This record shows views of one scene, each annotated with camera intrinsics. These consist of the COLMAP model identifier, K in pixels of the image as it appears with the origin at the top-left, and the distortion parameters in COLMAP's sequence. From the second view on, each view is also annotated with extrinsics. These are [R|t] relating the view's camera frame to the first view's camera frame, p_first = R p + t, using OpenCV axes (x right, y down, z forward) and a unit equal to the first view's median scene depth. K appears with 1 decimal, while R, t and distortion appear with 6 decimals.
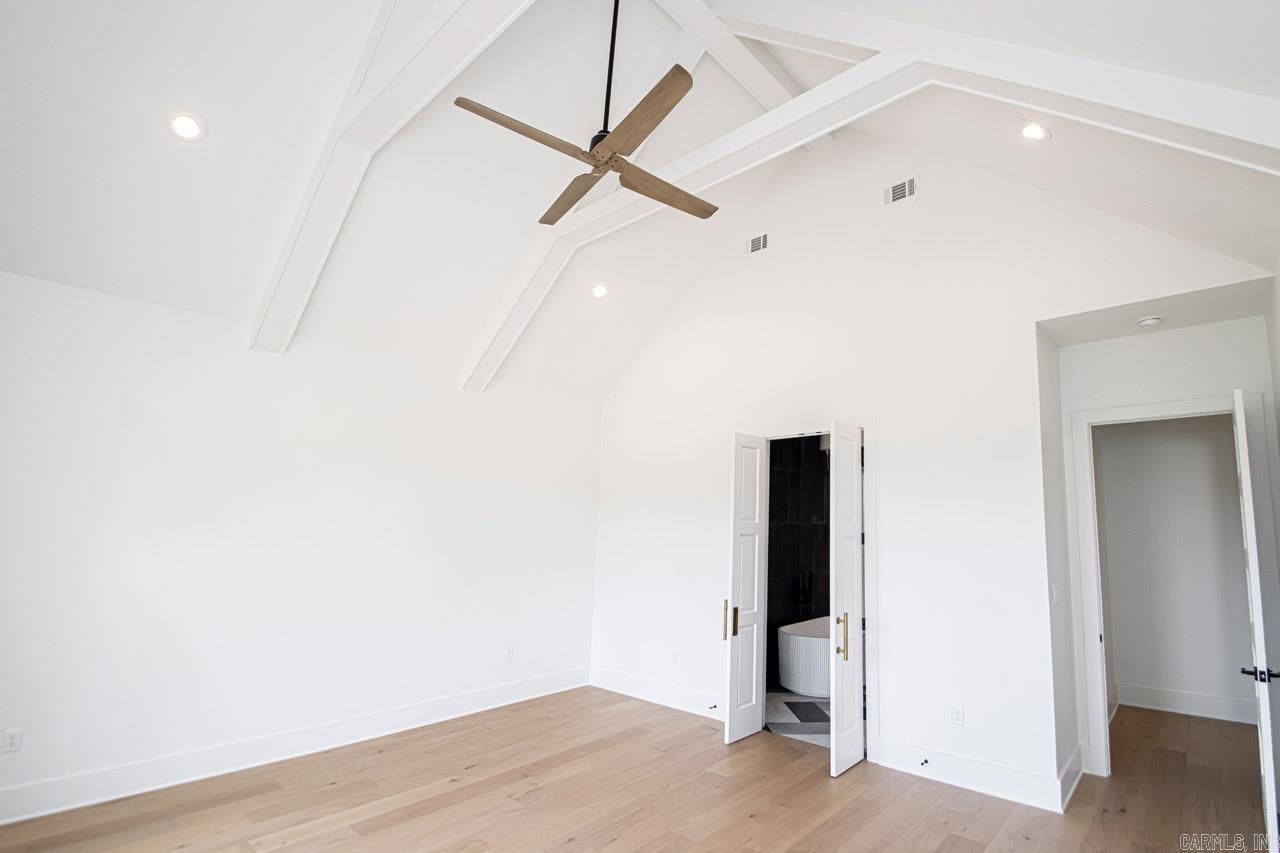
lens RADIAL K [[586.1, 0, 640.0], [0, 586.1, 426.5], [0, 0, 1]] dist [0.002366, -0.011629]
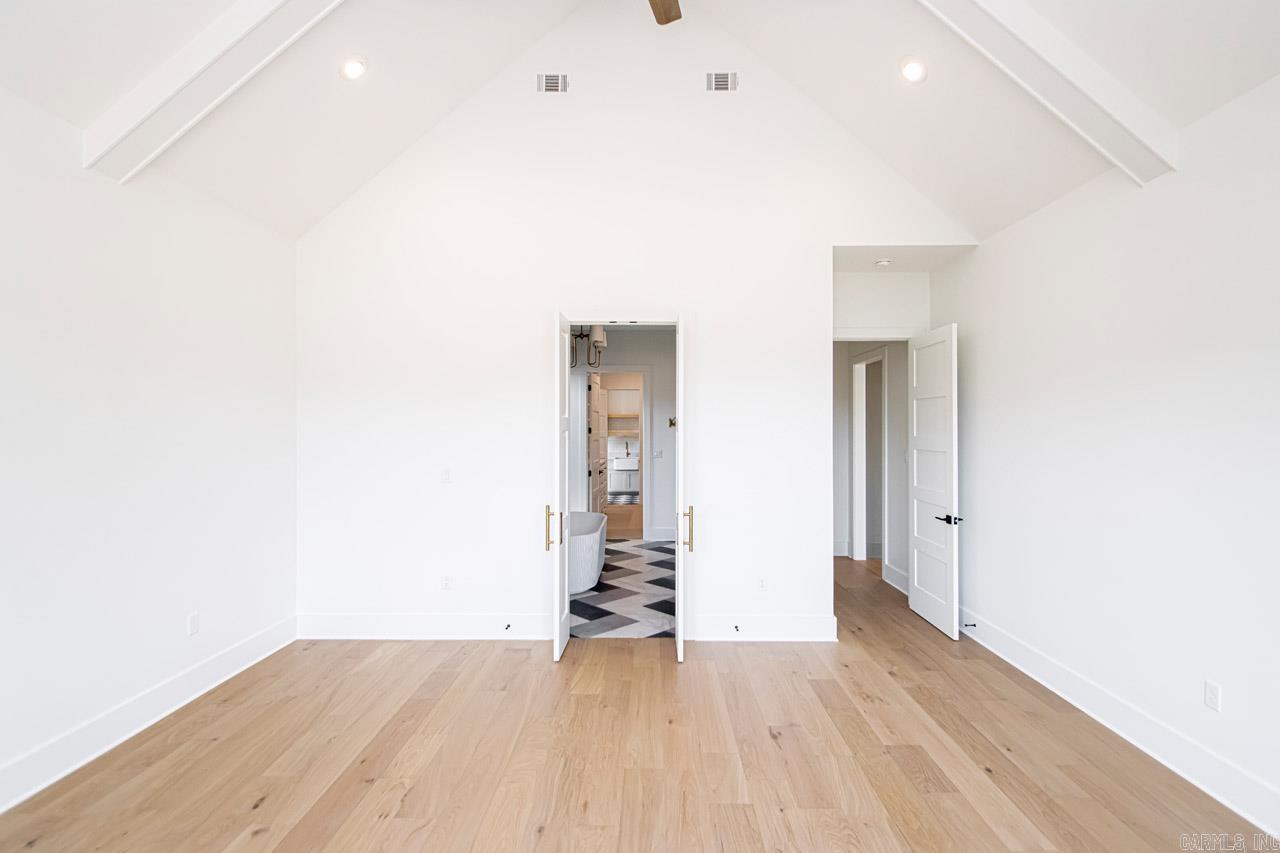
lens RADIAL K [[599.8, 0, 640.0], [0, 599.8, 426.5], [0, 0, 1]] dist [-0.002014, -0.013380]
pose [[0.742202, -0.004644, 0.670160, -0.360412], [-0.105807, 0.986623, 0.124018, 0.059819], [-0.661771, -0.162954, 0.731782, 0.297985]]
